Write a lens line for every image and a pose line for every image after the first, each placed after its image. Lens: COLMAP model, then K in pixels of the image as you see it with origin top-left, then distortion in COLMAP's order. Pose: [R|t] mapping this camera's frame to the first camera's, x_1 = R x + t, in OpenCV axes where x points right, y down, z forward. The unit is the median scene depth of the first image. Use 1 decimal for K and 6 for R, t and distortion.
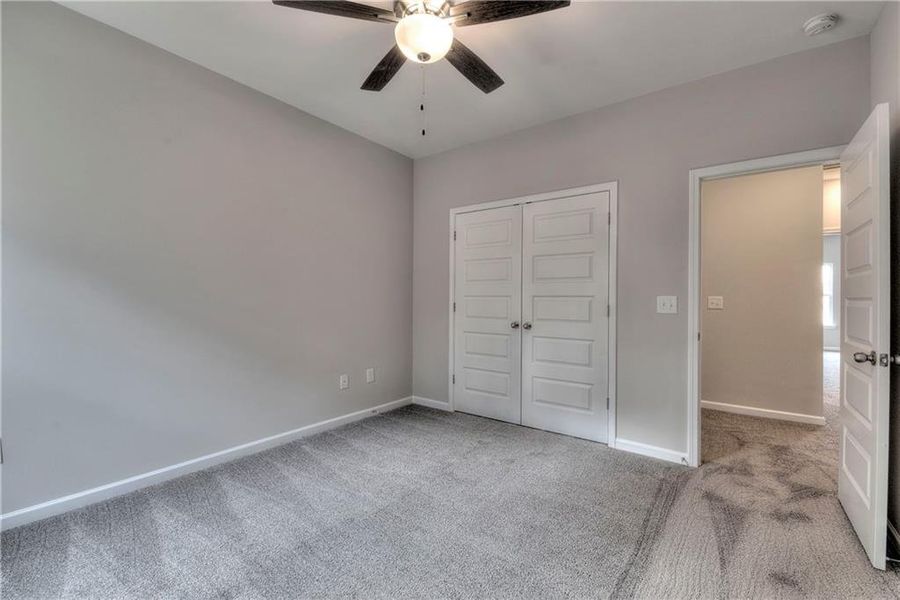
lens RADIAL K [[383.7, 0, 452.9], [0, 383.7, 298.9], [0, 0, 1]] dist [-0.001429, -0.010128]
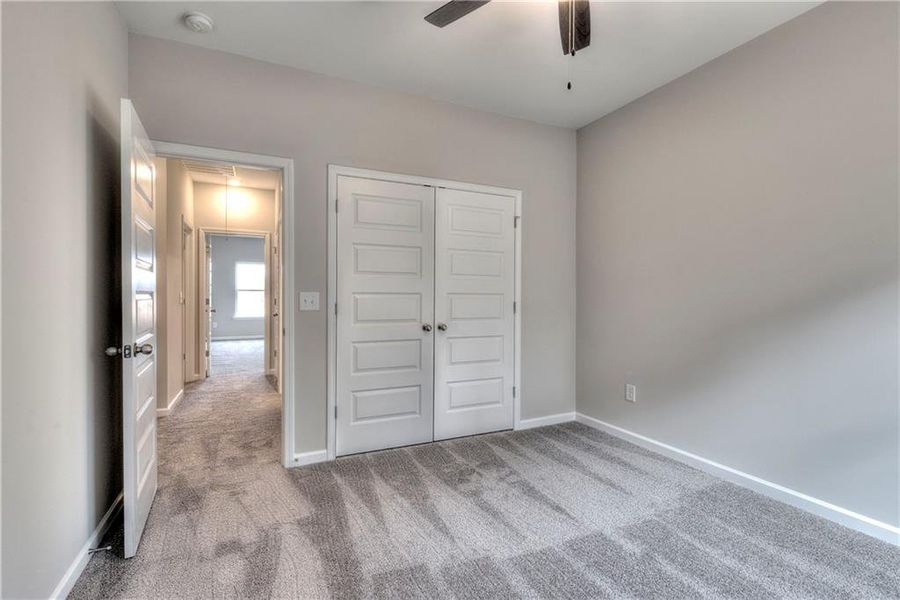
lens RADIAL K [[441.9, 0, 450.0], [0, 441.9, 300.0], [0, 0, 1]] dist [-0.000730, 0.000032]
pose [[0.454717, -0.011789, 0.890558, -0.687193], [0.000424, 0.999915, 0.013020, -0.005098], [-0.890636, -0.005543, 0.454684, 0.506810]]
